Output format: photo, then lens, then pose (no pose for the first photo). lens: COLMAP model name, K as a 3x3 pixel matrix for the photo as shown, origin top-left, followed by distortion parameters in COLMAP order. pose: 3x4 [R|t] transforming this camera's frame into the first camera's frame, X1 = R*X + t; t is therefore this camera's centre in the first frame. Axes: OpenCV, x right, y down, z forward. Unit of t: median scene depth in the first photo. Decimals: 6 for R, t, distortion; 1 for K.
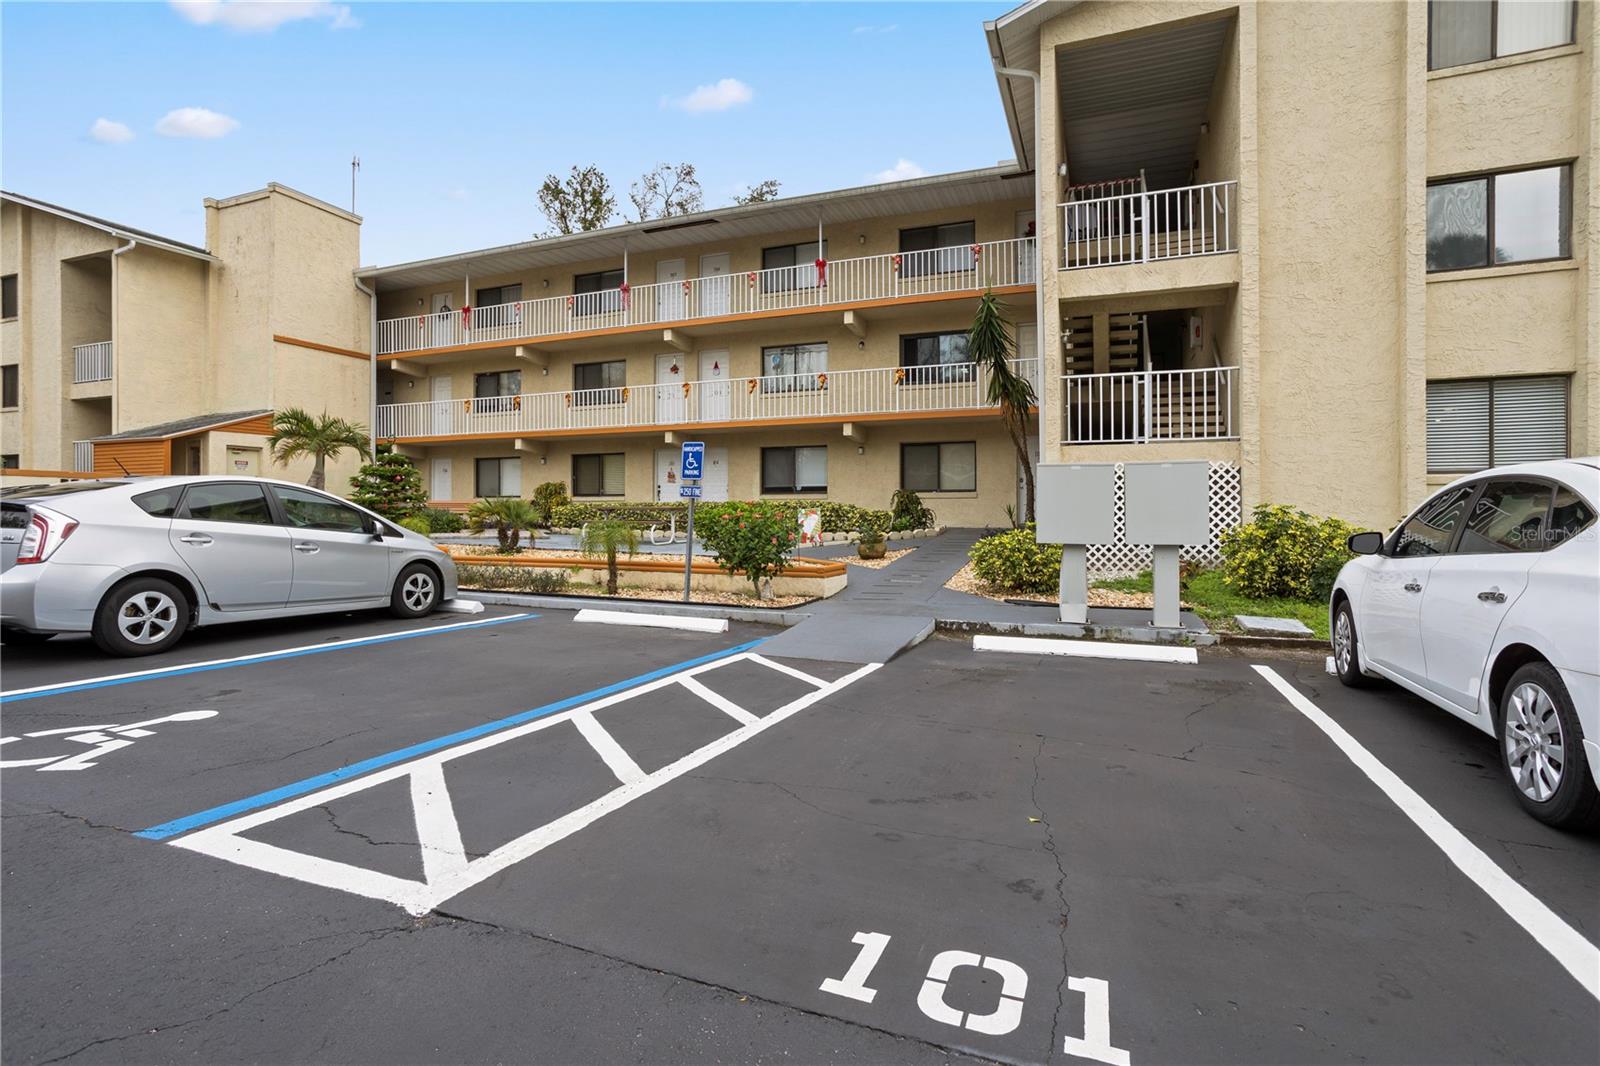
lens RADIAL K [[788.9, 0, 797.8], [0, 788.9, 512.5], [0, 0, 1]] dist [-0.057795, 0.036198]
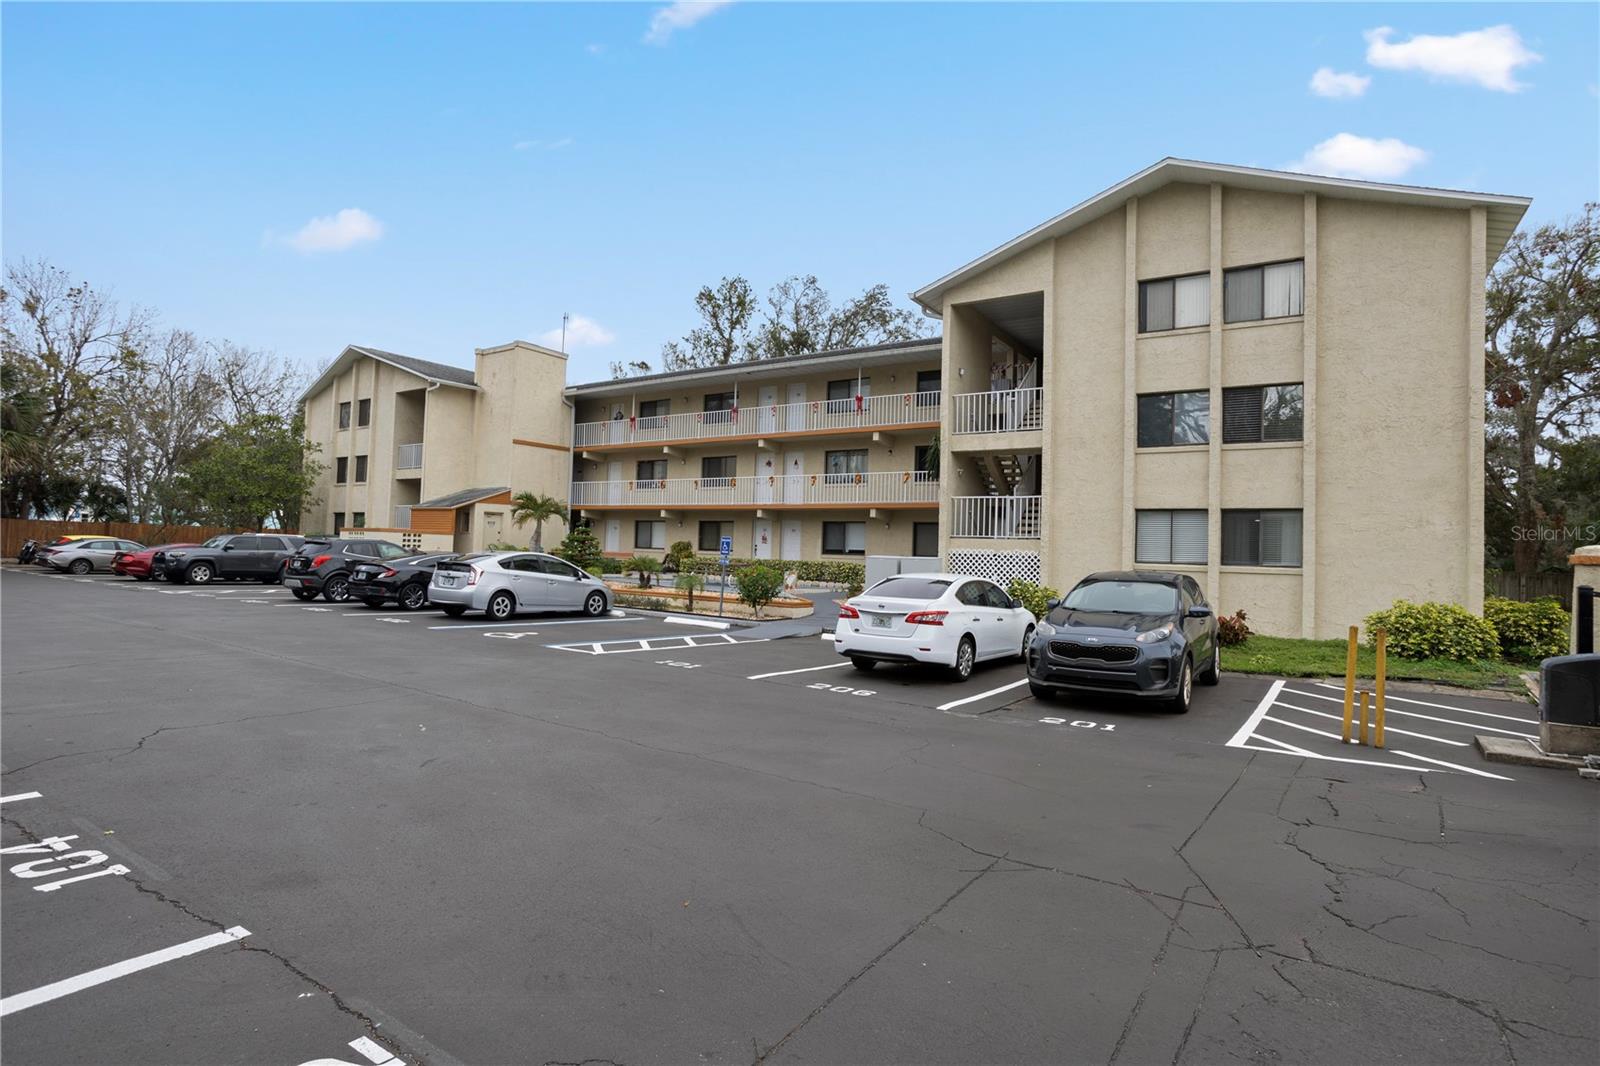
lens RADIAL K [[843.4, 0, 800.0], [0, 843.4, 533.0], [0, 0, 1]] dist [-0.073710, -0.000005]
pose [[0.976370, 0.026290, -0.214500, 0.239993], [-0.031490, 0.999286, -0.020860, -0.028226], [0.213799, 0.027121, 0.976501, -0.495623]]
